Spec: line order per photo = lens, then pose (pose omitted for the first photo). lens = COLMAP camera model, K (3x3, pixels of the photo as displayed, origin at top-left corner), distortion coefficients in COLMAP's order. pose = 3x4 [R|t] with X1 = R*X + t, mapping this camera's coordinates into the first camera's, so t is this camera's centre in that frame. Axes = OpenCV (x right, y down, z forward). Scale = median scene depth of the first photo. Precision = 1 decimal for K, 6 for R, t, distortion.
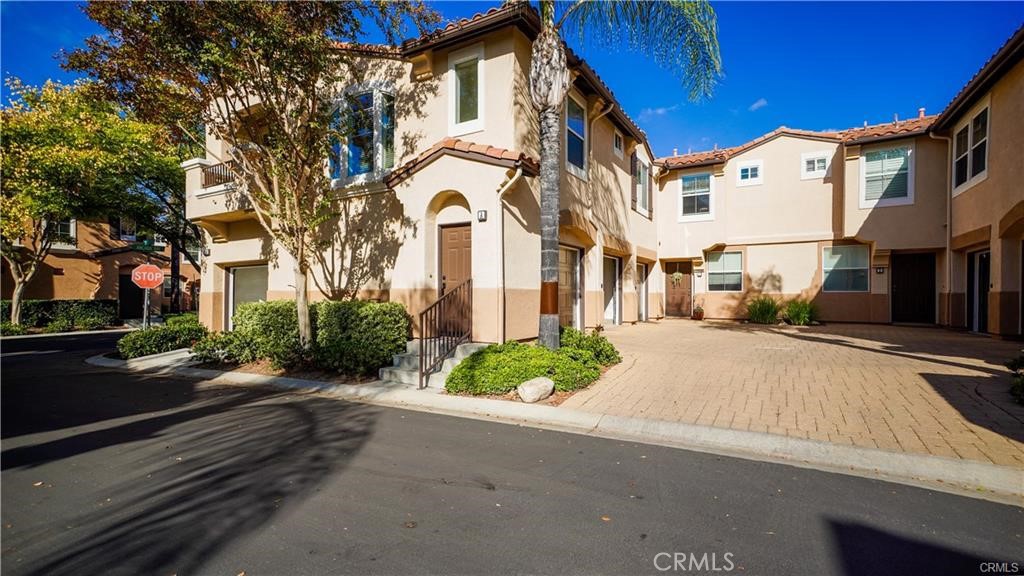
lens RADIAL K [[451.9, 0, 512.2], [0, 451.9, 291.1], [0, 0, 1]] dist [0.020750, 0.001383]
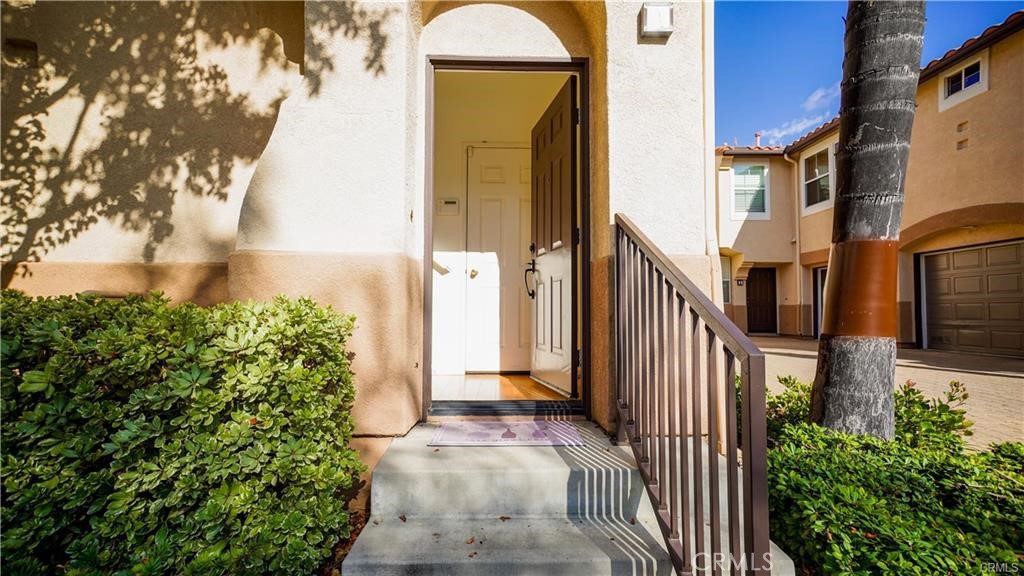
lens RADIAL K [[451.9, 0, 515.8], [0, 451.9, 291.4], [0, 0, 1]] dist [0.020750, 0.001383]
pose [[0.841799, 0.025771, 0.539176, -0.237759], [-0.007647, 0.999329, -0.035826, 0.021572], [-0.539738, 0.026035, 0.841431, 0.591238]]
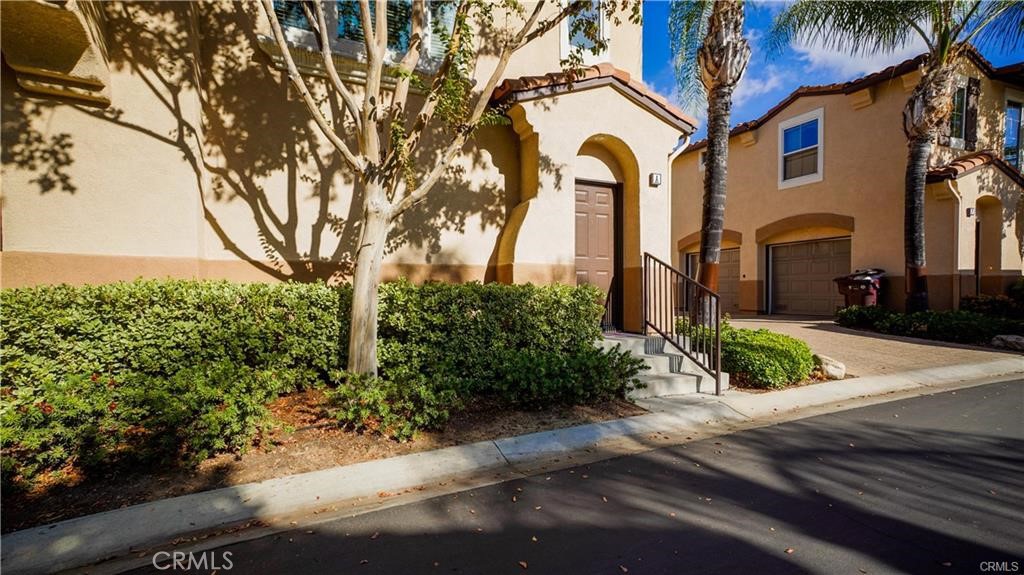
lens RADIAL K [[451.9, 0, 508.1], [0, 451.9, 287.5], [0, 0, 1]] dist [0.020750, 0.001383]
pose [[0.579854, 0.007438, 0.814686, -0.660534], [-0.007719, 0.999964, -0.003636, 0.025519], [-0.814684, -0.004180, 0.579890, 0.547982]]
